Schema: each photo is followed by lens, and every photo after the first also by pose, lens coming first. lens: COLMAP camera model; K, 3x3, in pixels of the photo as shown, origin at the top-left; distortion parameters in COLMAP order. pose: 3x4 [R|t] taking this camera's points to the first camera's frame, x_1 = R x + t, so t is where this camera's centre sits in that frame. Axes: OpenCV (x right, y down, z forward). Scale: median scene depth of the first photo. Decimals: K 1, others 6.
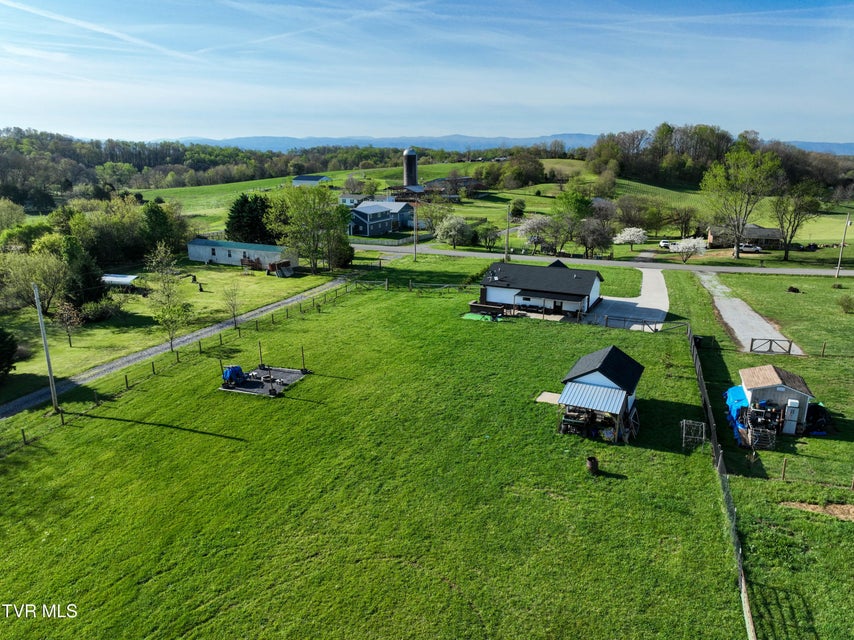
lens RADIAL K [[601.0, 0, 430.0], [0, 601.0, 316.2], [0, 0, 1]] dist [0.006600, 0.006122]
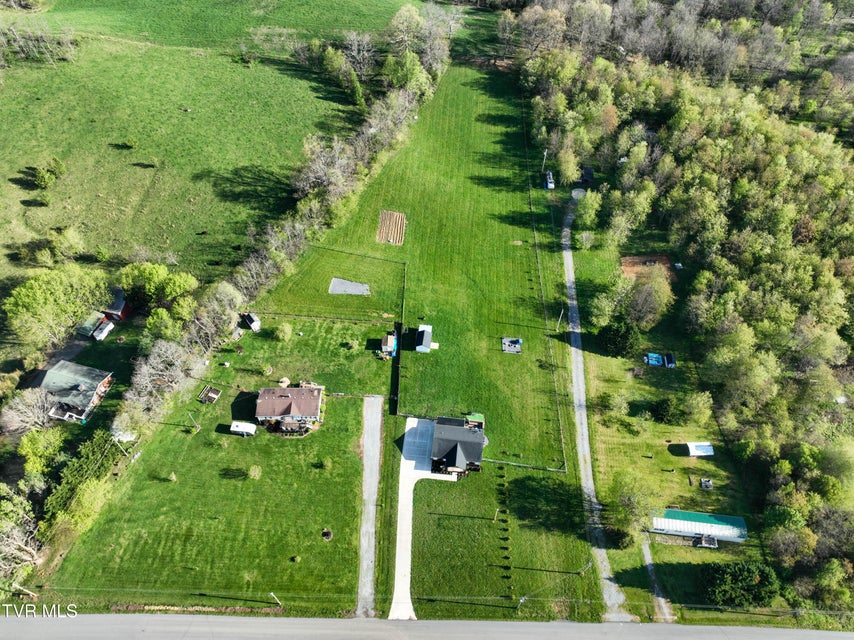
lens RADIAL K [[601.0, 0, 430.0], [0, 601.0, 316.2], [0, 0, 1]] dist [0.006600, 0.006122]
pose [[-0.945577, 0.242710, -0.216739, 0.455135], [-0.106535, 0.398451, 0.910981, -1.560102], [0.307464, 0.884493, -0.350909, 0.949090]]
